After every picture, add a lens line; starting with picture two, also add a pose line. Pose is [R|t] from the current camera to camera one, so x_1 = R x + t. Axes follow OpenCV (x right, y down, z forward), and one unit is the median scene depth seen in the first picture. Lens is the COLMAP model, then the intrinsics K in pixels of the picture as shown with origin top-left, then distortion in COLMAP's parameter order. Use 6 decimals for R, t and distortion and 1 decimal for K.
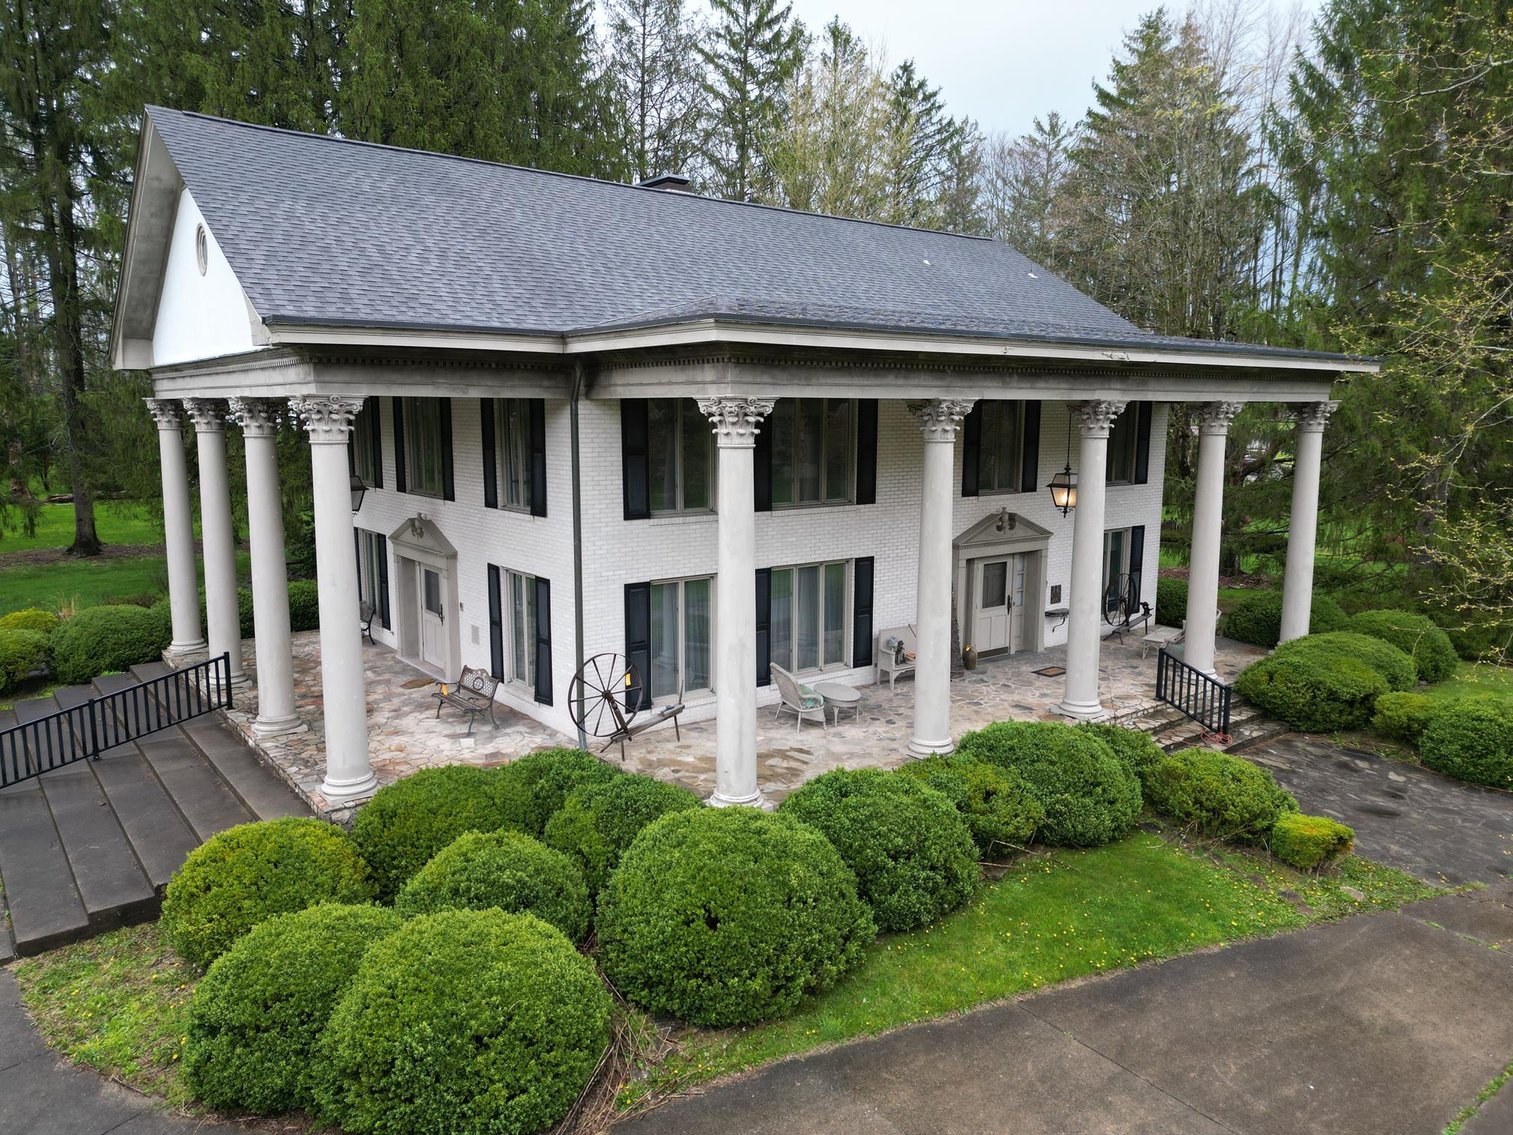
lens RADIAL K [[1052.6, 0, 751.0], [0, 1052.6, 570.3], [0, 0, 1]] dist [0.098187, -0.095390]
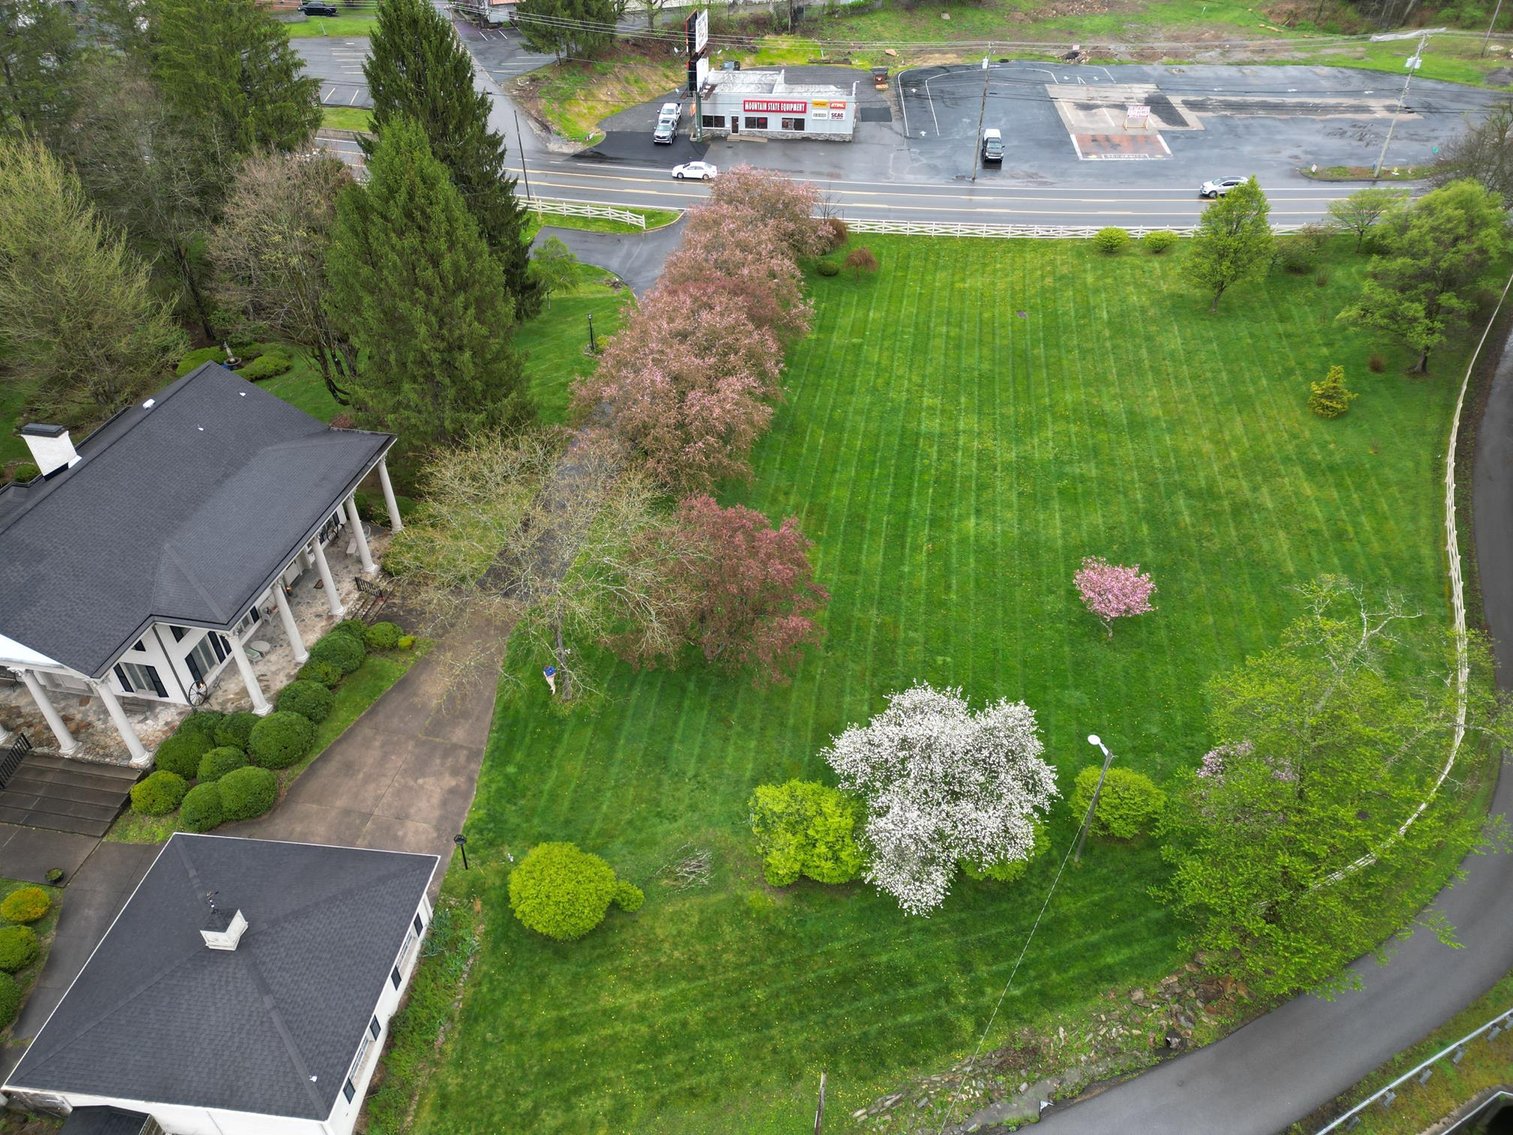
lens RADIAL K [[1052.6, 0, 751.0], [0, 1052.6, 570.3], [0, 0, 1]] dist [0.098187, -0.095390]
pose [[0.743062, -0.411493, 0.527762, -0.386315], [0.090230, 0.843021, 0.530259, -1.501952], [-0.663112, -0.346395, 0.663545, -1.822970]]
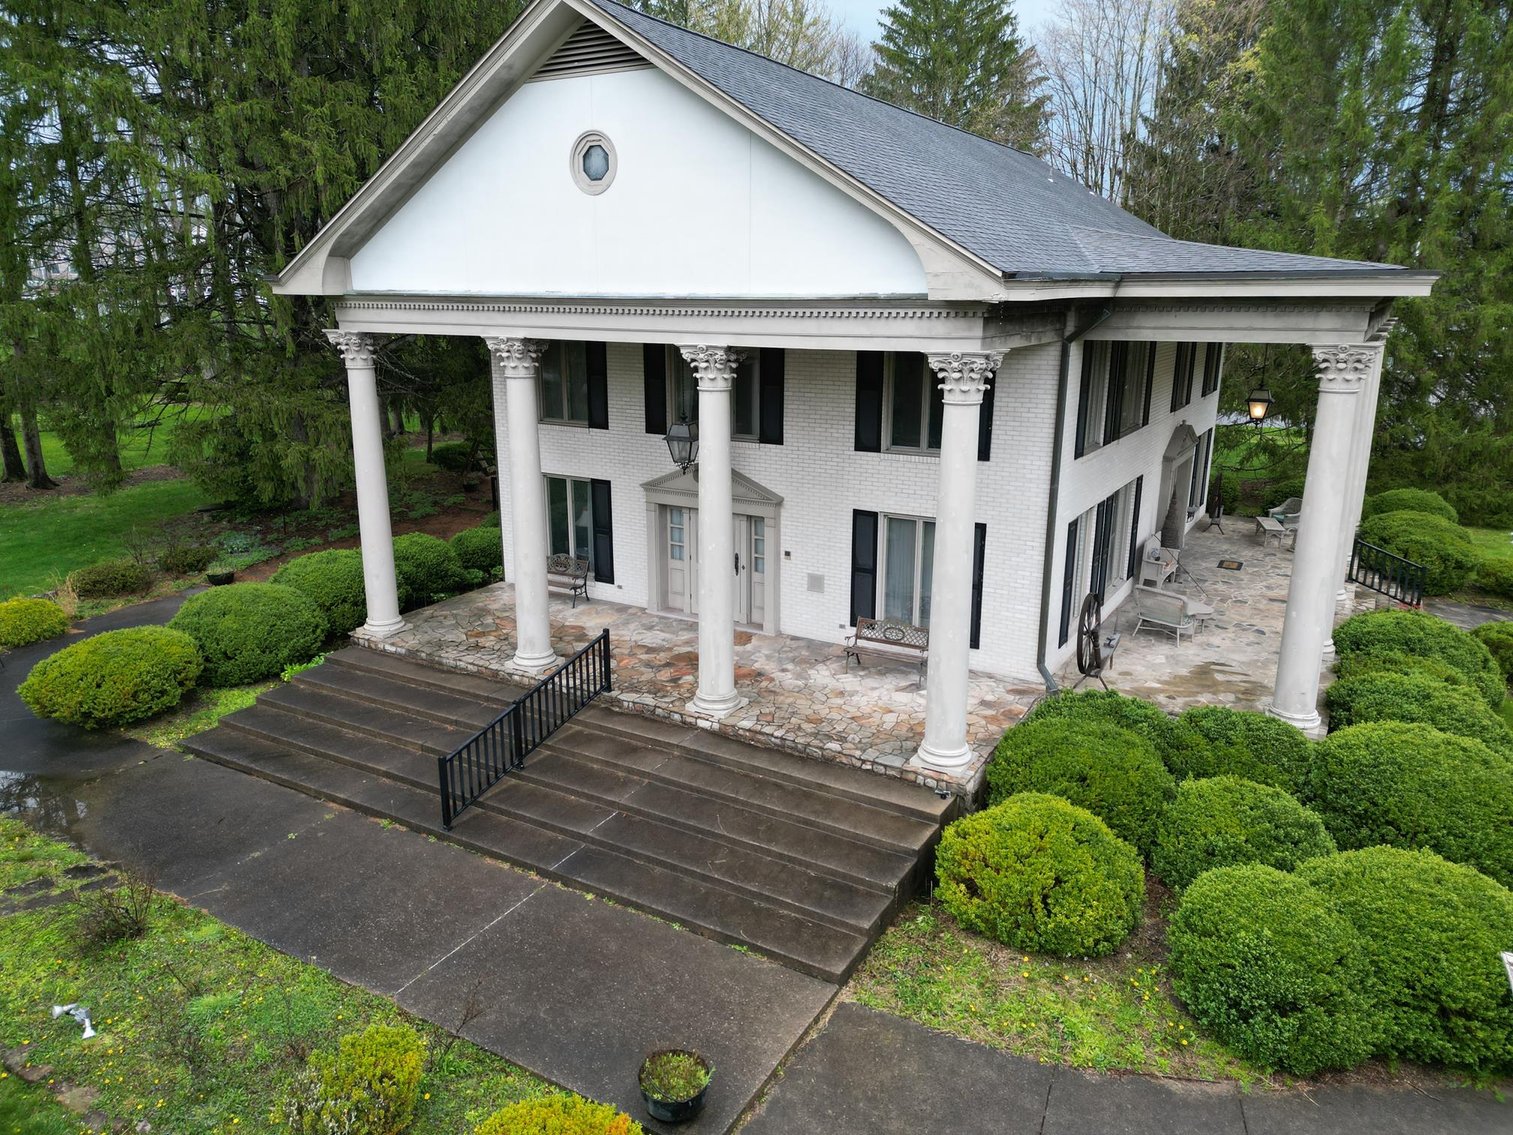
lens RADIAL K [[1052.6, 0, 751.0], [0, 1052.6, 570.3], [0, 0, 1]] dist [0.098187, -0.095390]
pose [[0.931819, -0.091726, 0.351140, -0.670621], [0.052701, 0.991477, 0.119145, -0.069762], [-0.359076, -0.092516, 0.928712, 0.138559]]
